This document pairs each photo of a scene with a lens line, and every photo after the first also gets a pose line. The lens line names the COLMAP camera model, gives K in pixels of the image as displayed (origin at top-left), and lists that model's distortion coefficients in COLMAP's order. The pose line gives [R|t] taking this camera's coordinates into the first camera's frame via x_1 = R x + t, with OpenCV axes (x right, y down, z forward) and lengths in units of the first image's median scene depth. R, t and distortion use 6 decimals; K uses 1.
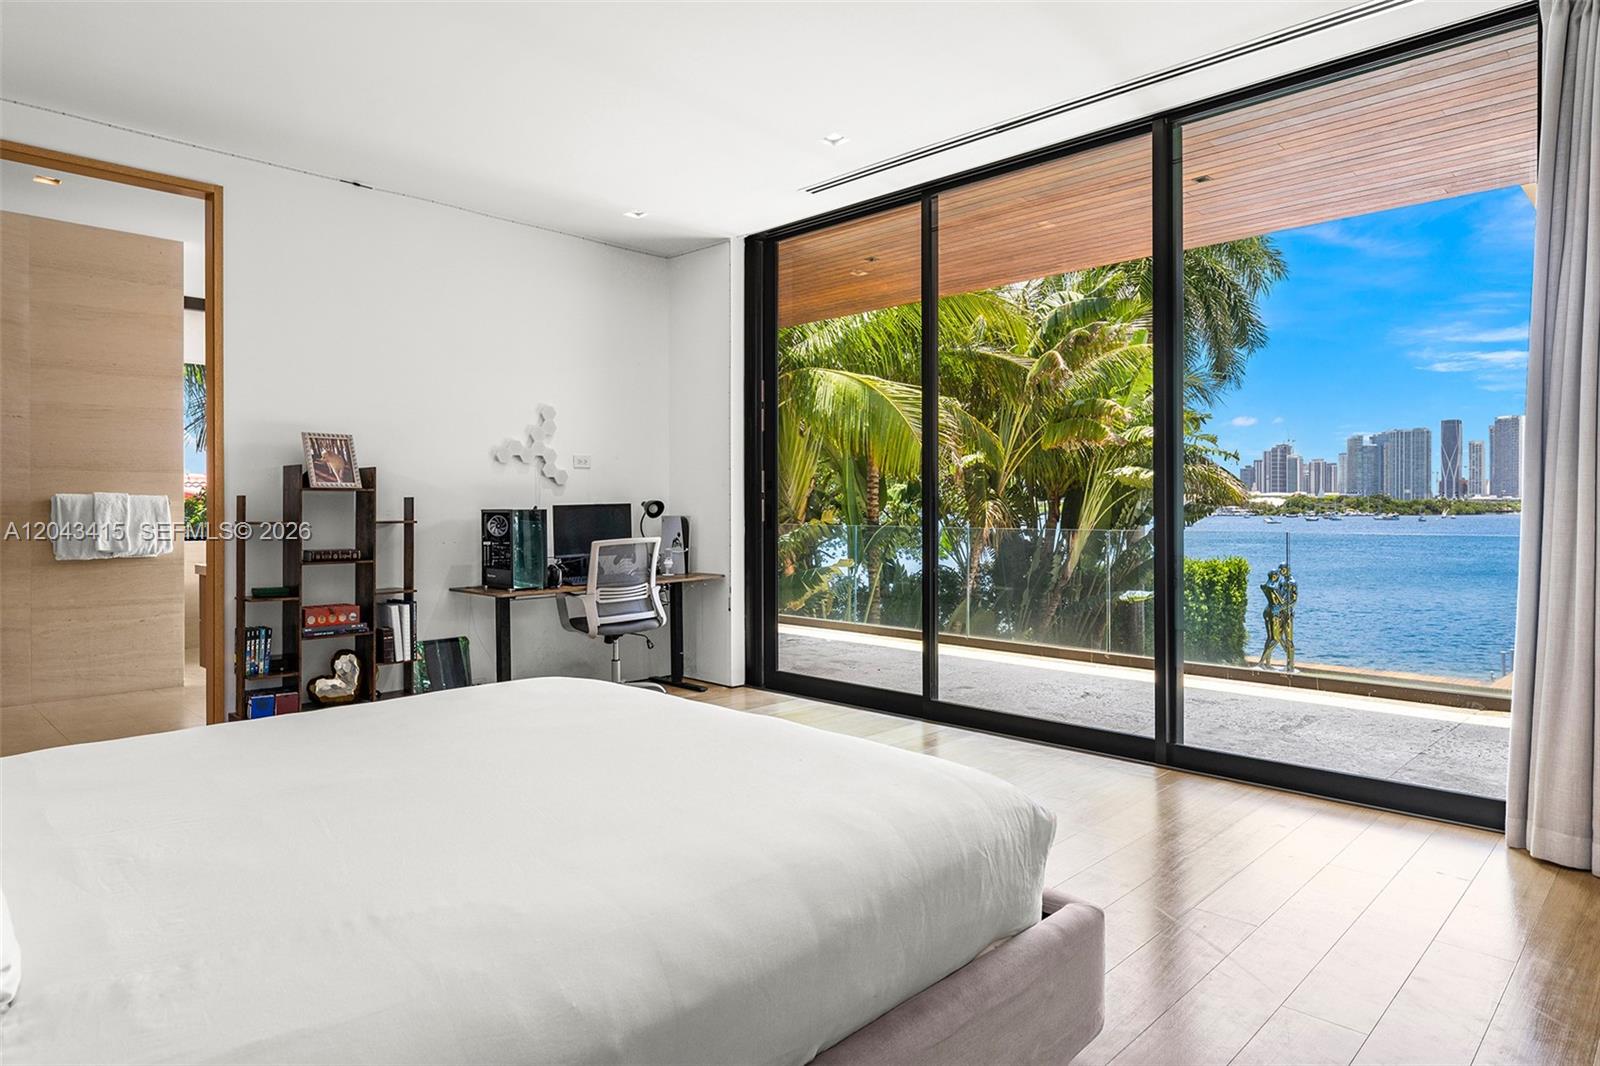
lens RADIAL K [[960.9, 0, 800.4], [0, 960.9, 527.2], [0, 0, 1]] dist [0.020717, -0.000050]
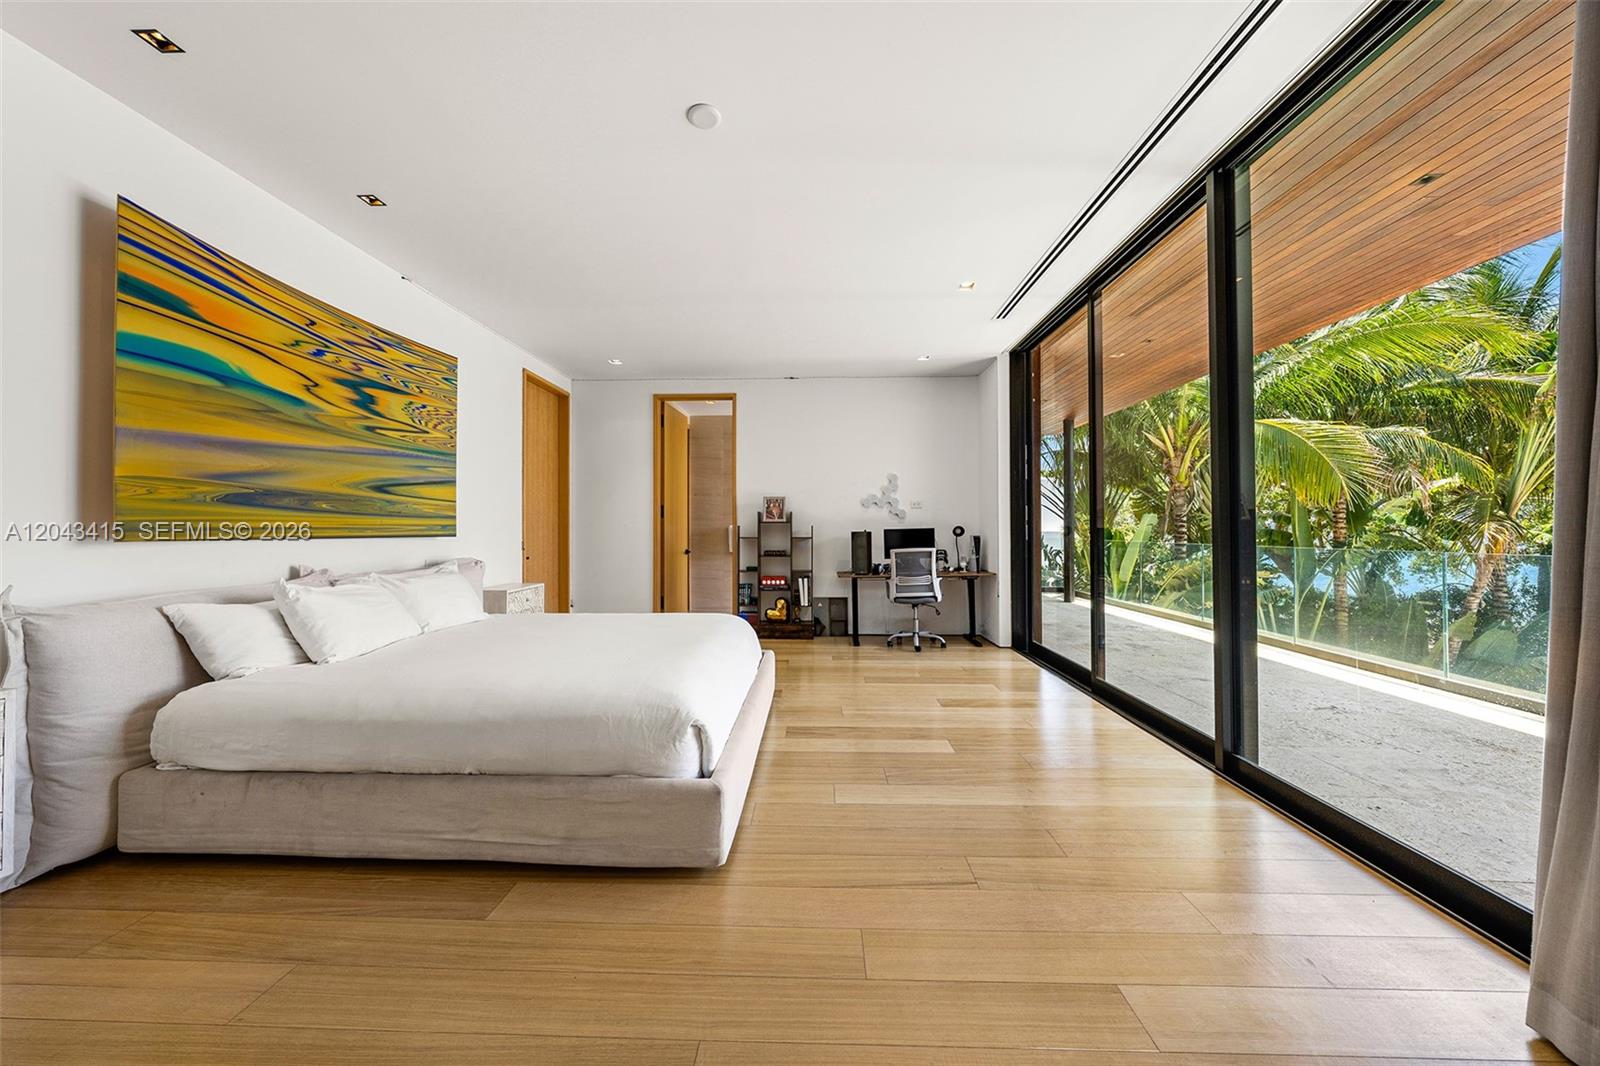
lens RADIAL K [[550.7, 0, 799.9], [0, 550.7, 534.1], [0, 0, 1]] dist [0.003489, 0.000145]
pose [[0.673407, -0.001026, -0.739271, 0.396483], [-0.010848, 0.999878, -0.011270, -0.000465], [0.739192, 0.015609, 0.673314, 0.185679]]
